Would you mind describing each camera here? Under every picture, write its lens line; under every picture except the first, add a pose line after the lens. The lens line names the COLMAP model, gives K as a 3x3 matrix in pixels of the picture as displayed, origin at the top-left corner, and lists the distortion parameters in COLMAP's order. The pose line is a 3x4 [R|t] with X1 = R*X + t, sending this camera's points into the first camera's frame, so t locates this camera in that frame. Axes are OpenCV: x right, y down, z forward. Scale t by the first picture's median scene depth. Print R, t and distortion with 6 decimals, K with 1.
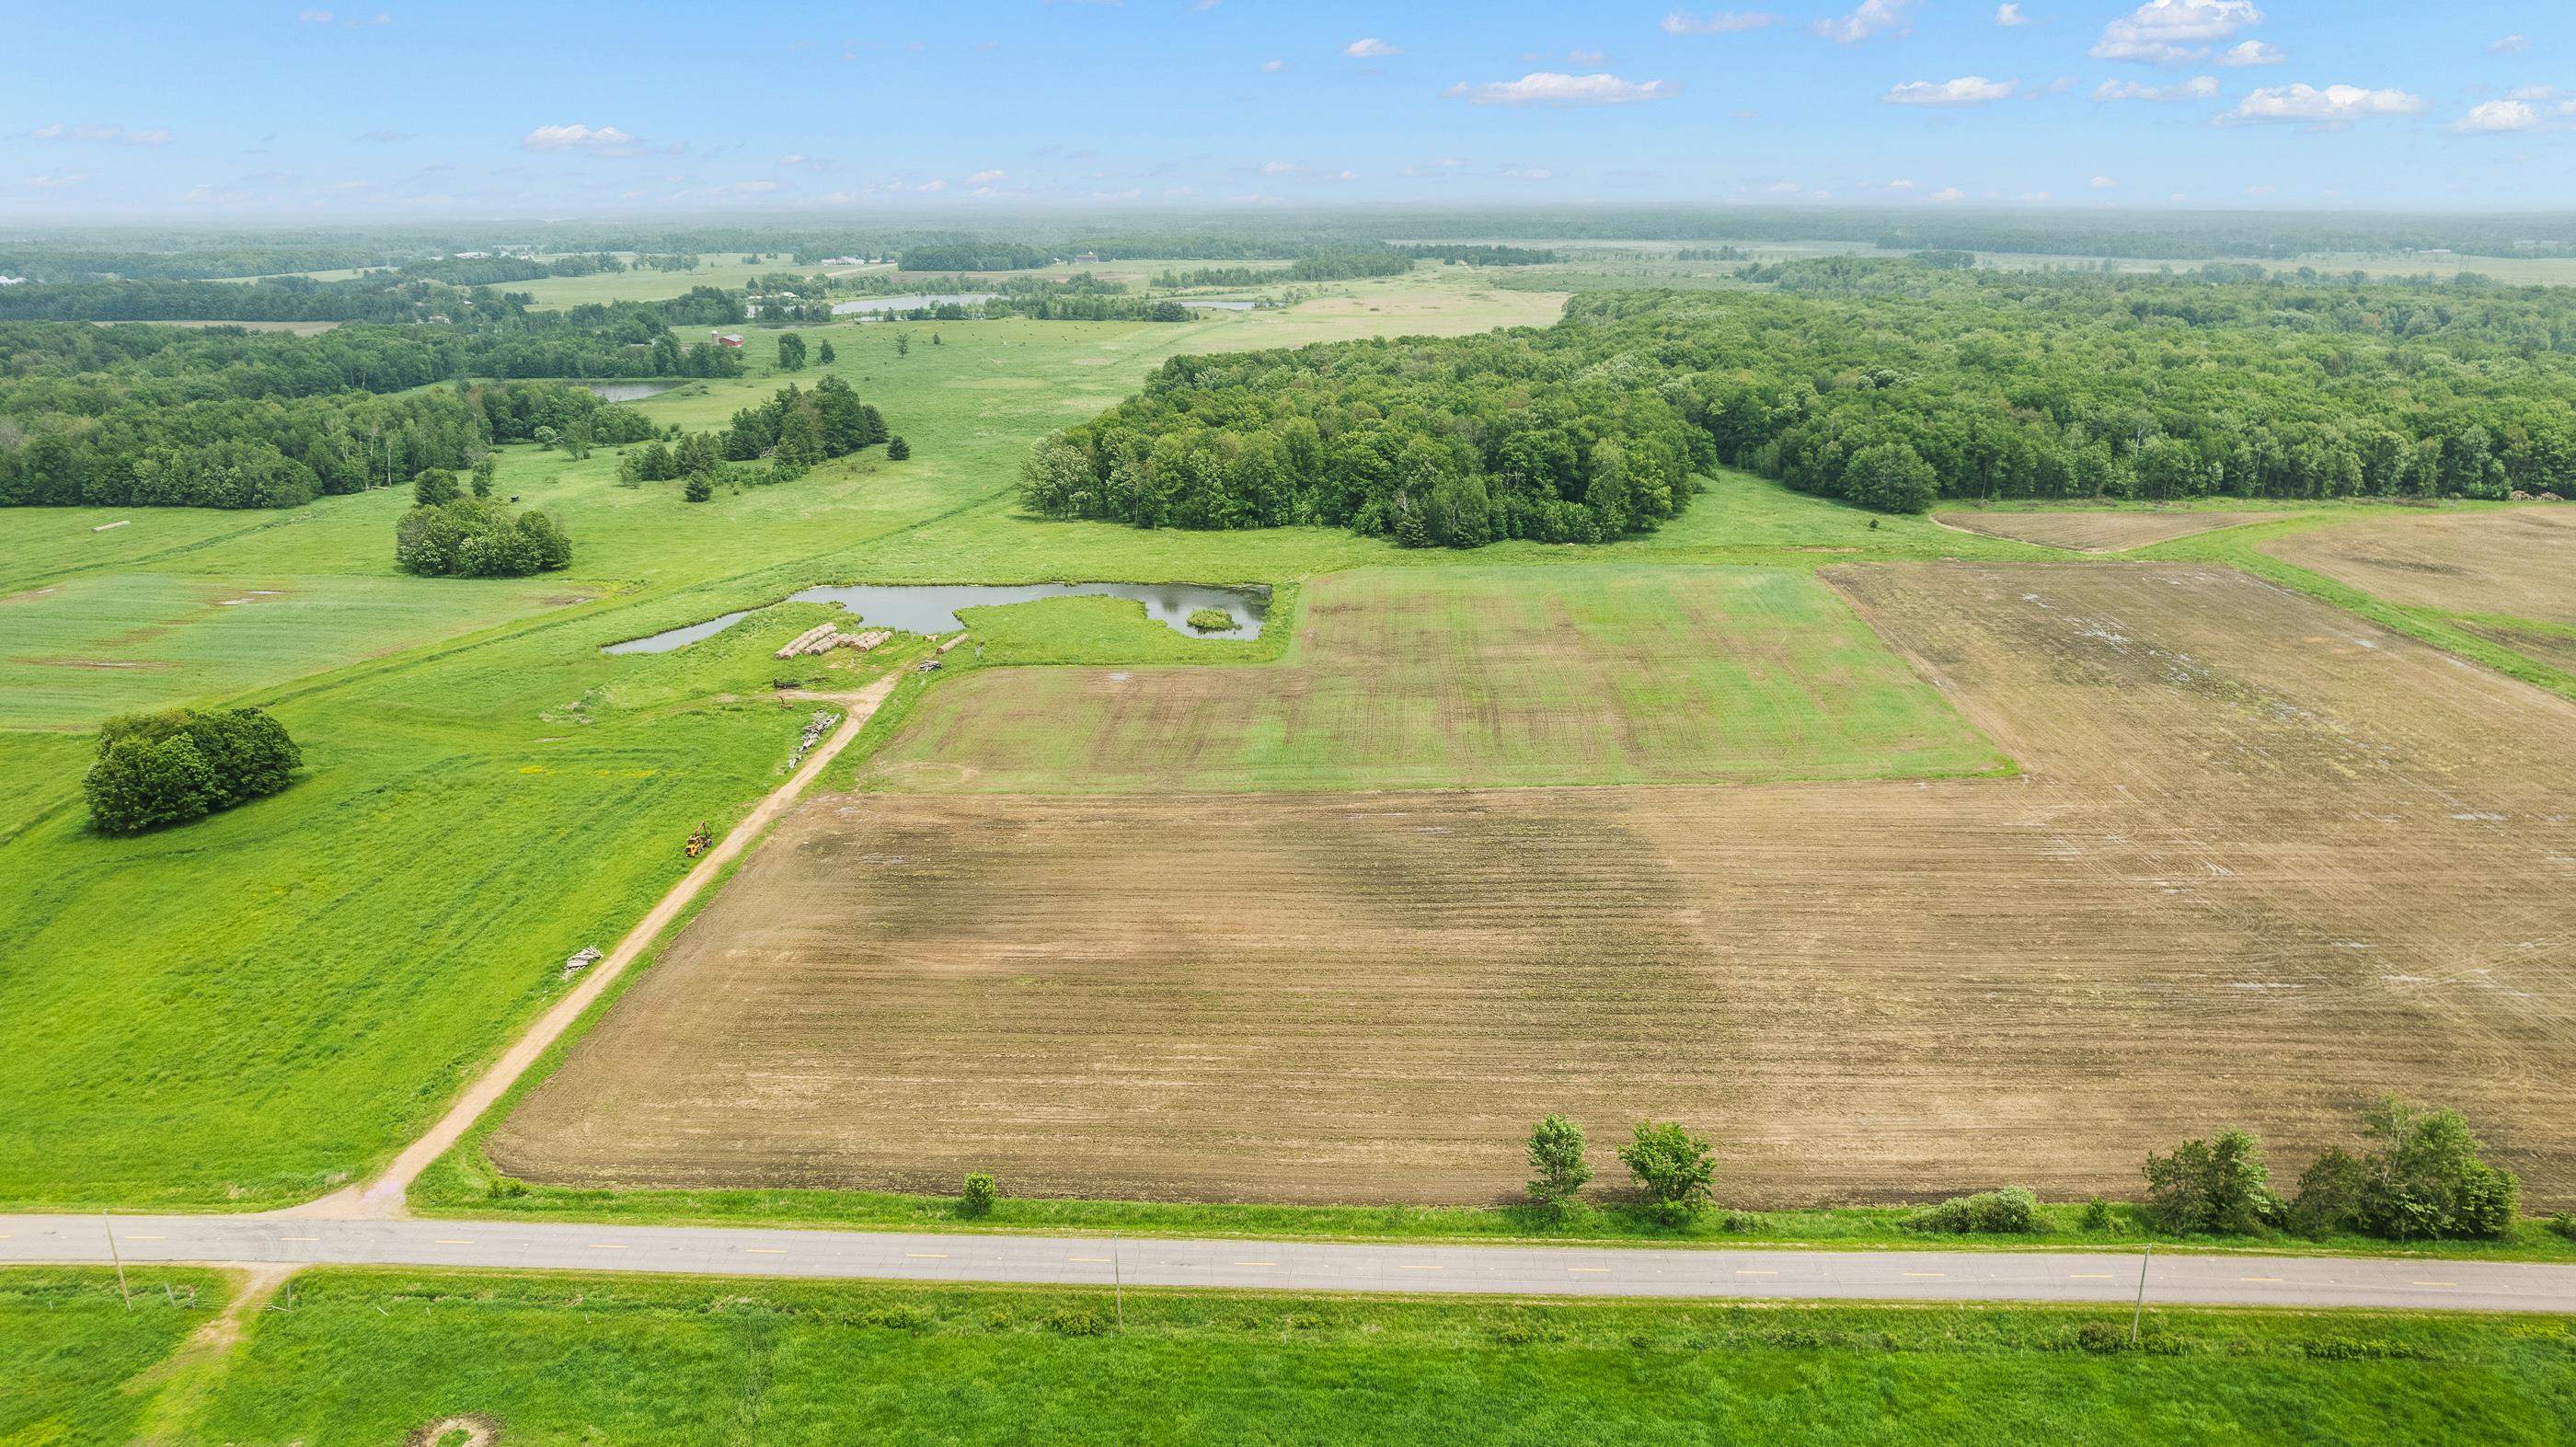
lens RADIAL K [[1690.1, 0, 1273.8], [0, 1690.1, 737.3], [0, 0, 1]] dist [-0.076965, 0.085549]
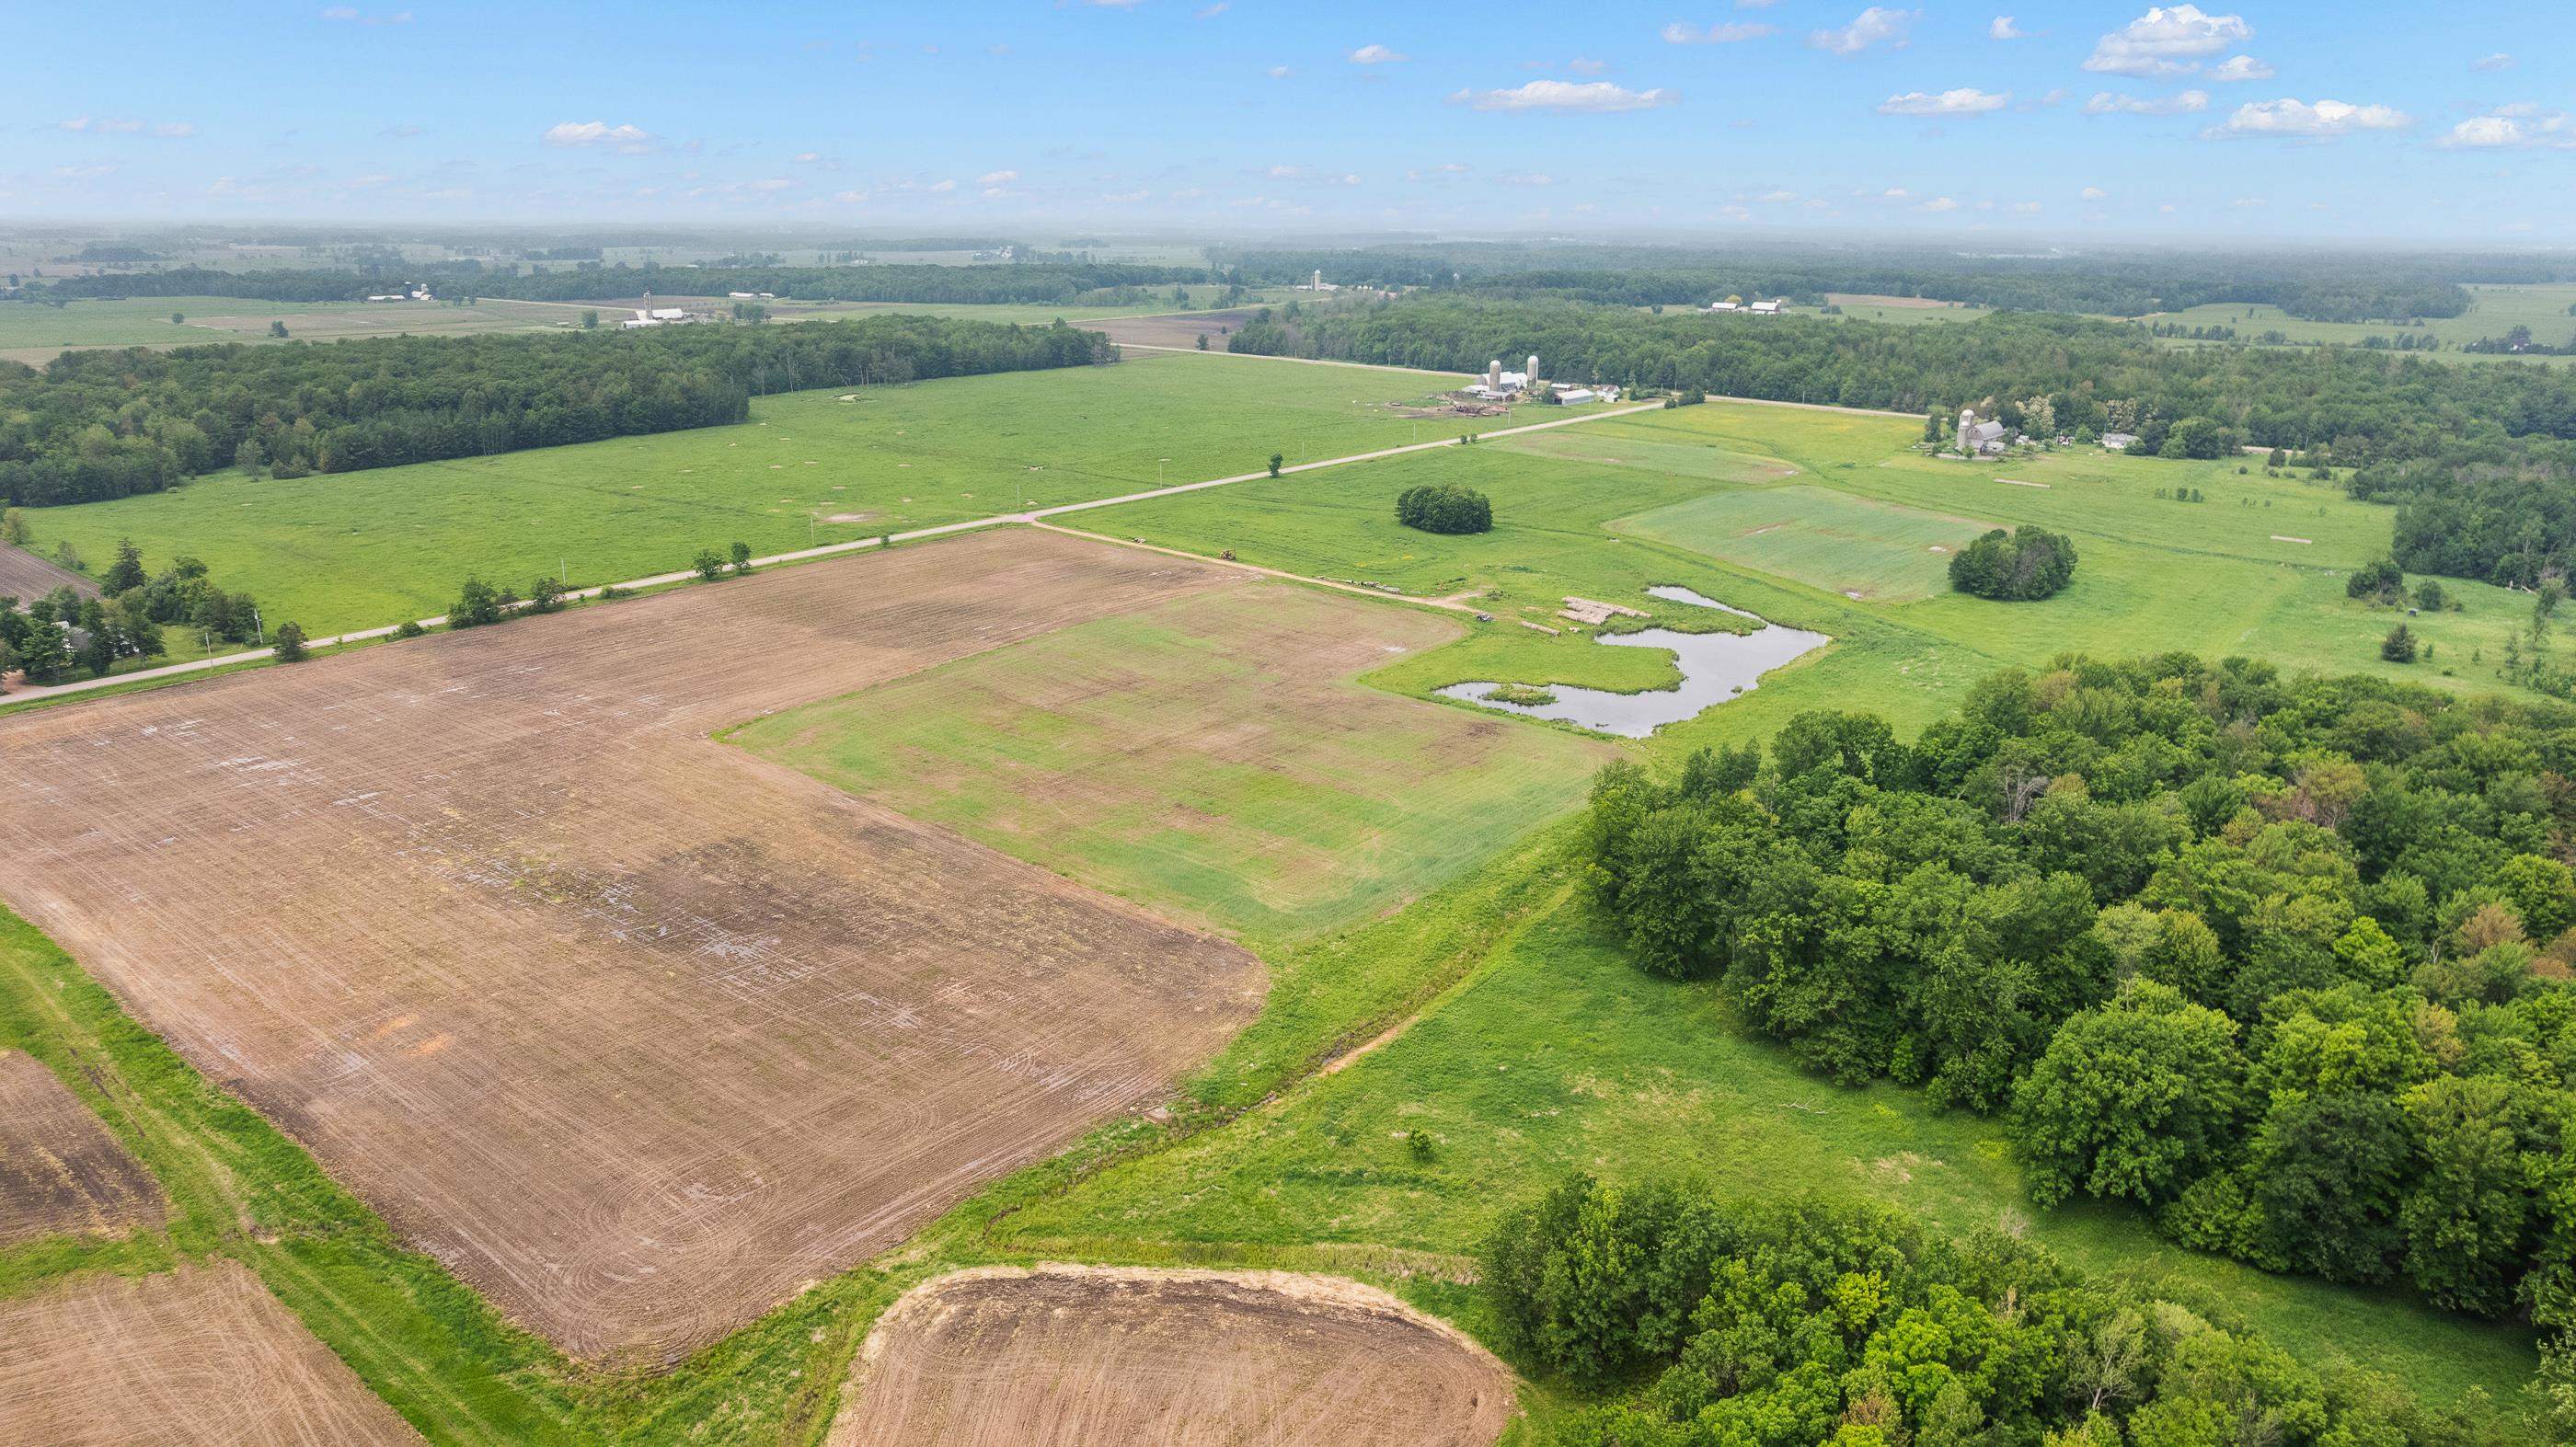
lens RADIAL K [[1638.6, 0, 1288.0], [0, 1638.6, 723.5], [0, 0, 1]] dist [-0.080766, 0.074798]
pose [[-0.598567, 0.241027, -0.763953, 0.615964], [-0.253358, 0.847748, 0.465974, -0.367368], [0.759952, 0.472471, -0.446368, 1.031878]]
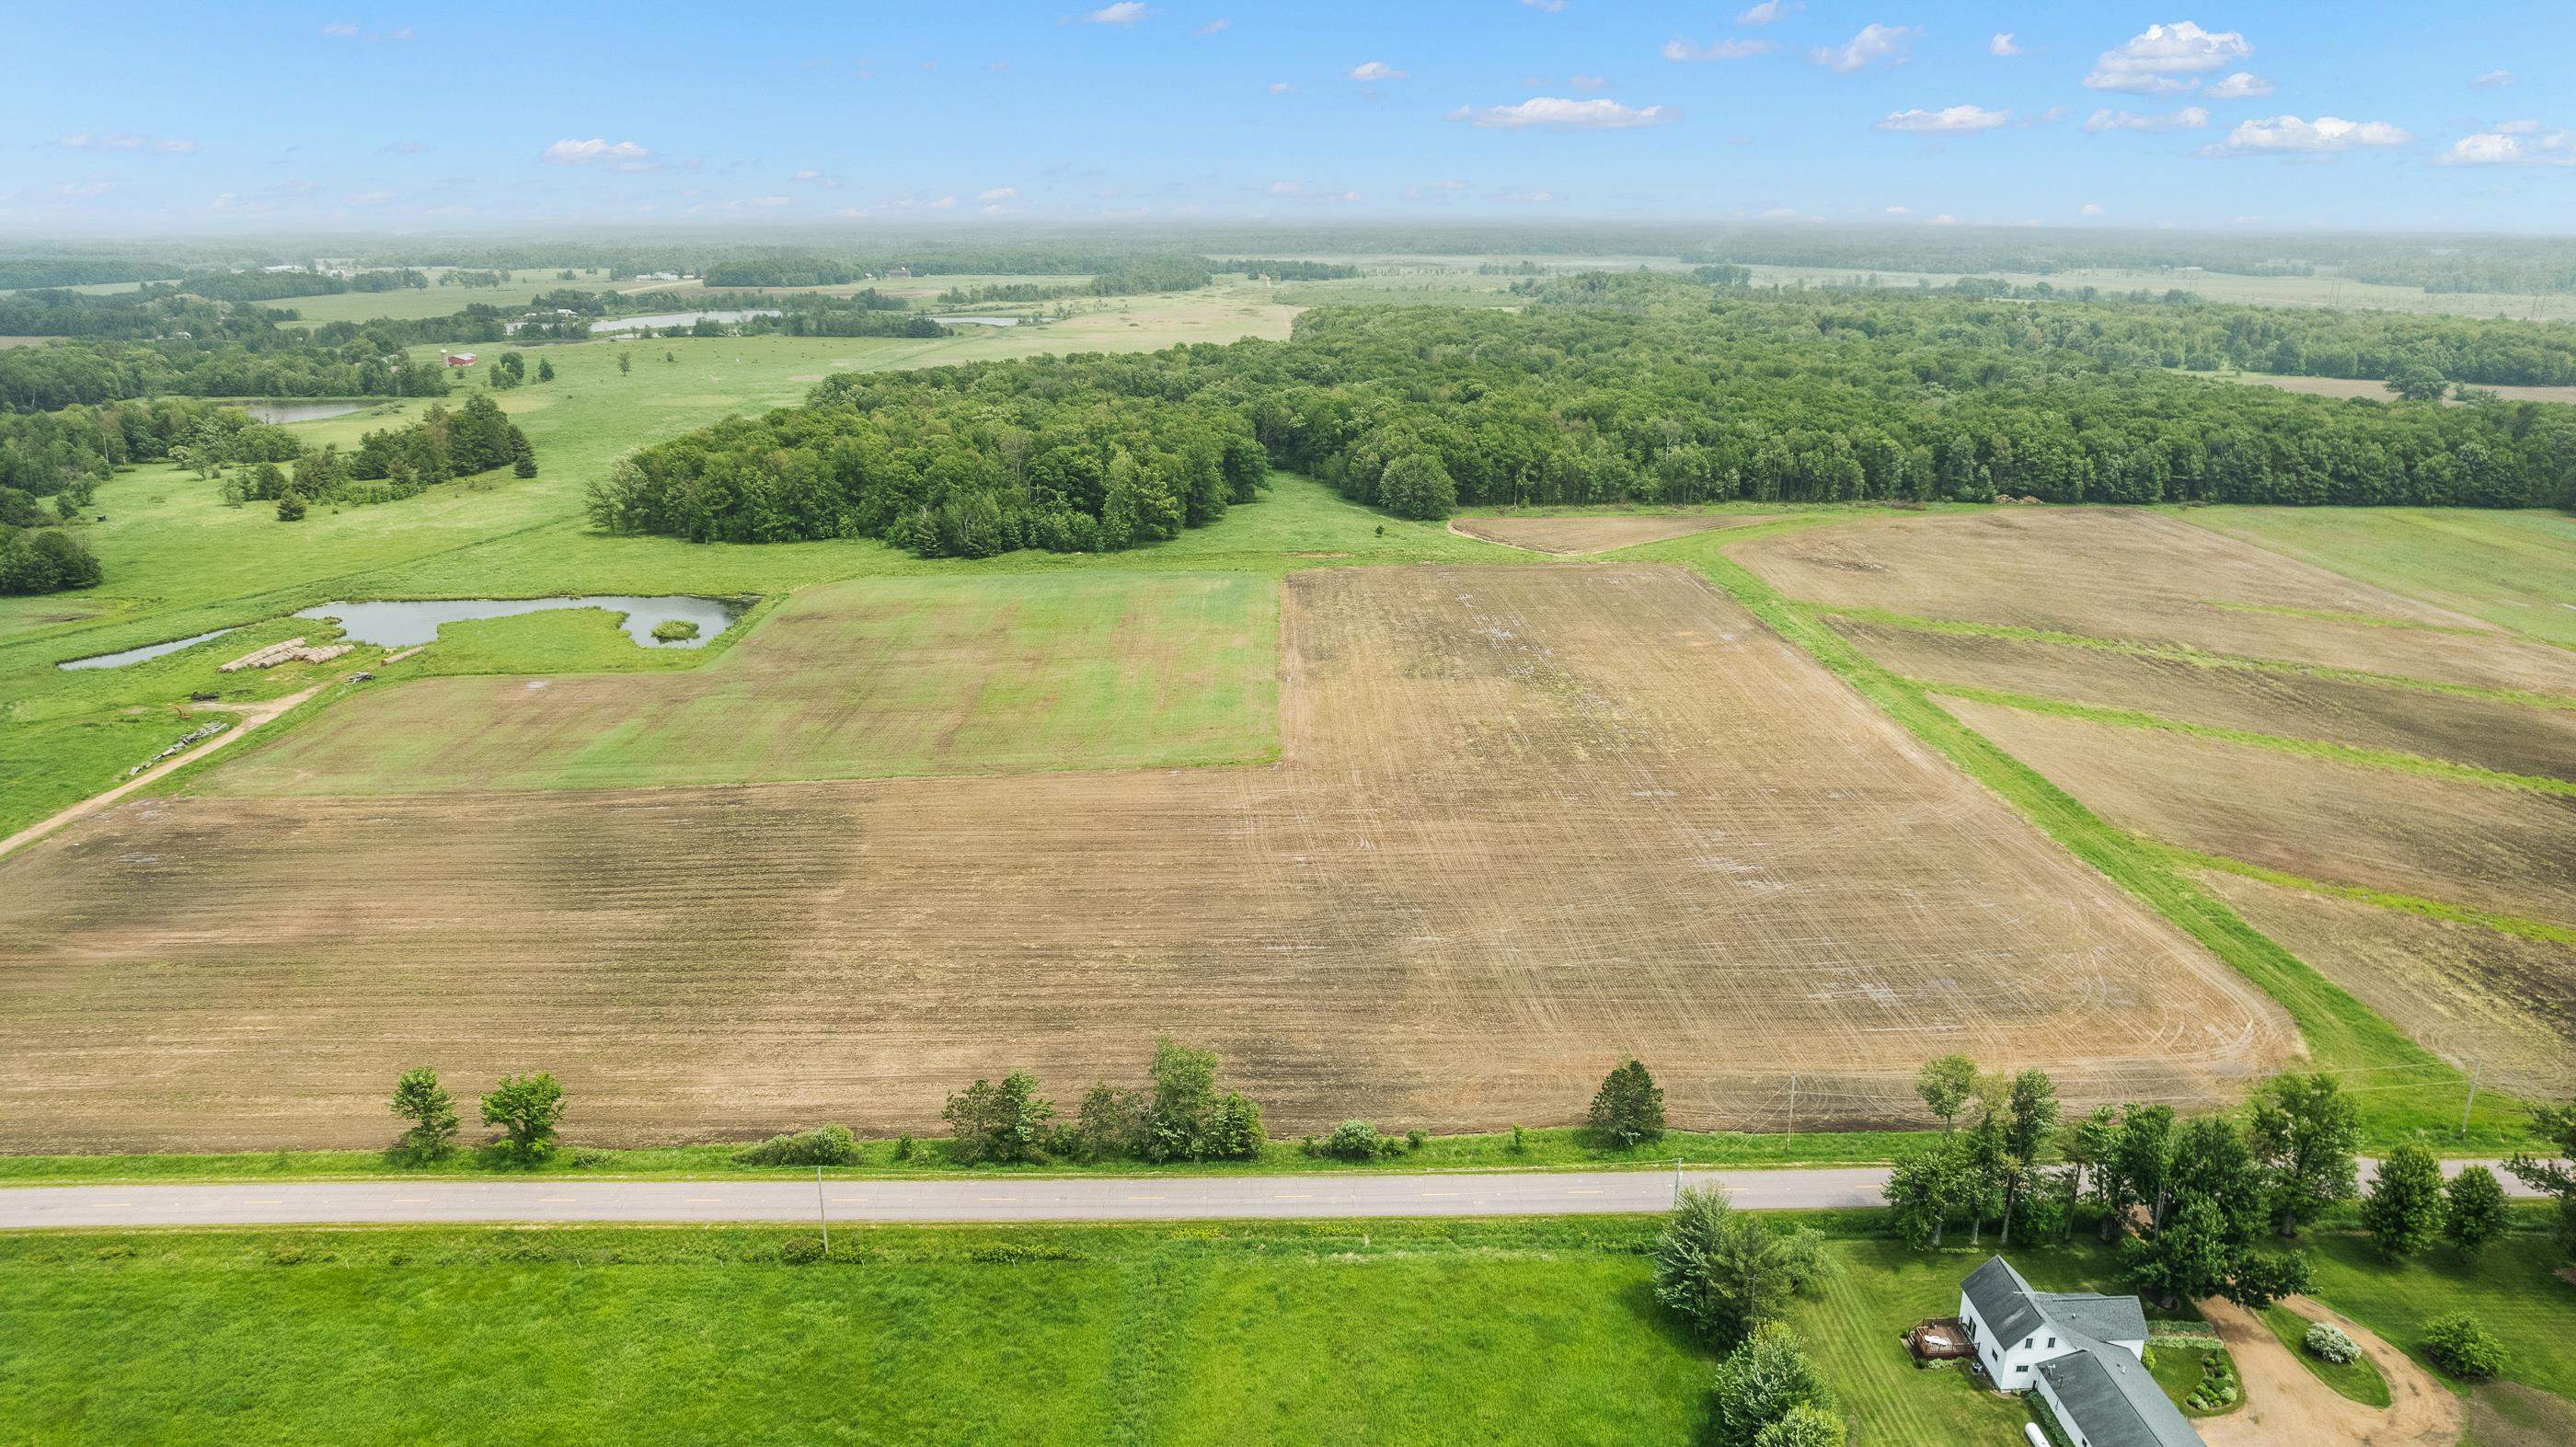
lens RADIAL K [[1668.4, 0, 1271.6], [0, 1668.4, 723.8], [0, 0, 1]] dist [-0.073391, 0.072322]
pose [[0.997896, -0.015759, 0.062897, 0.207405], [0.016460, 0.999808, -0.010652, 0.004927], [-0.062717, 0.011664, 0.997963, -0.042912]]
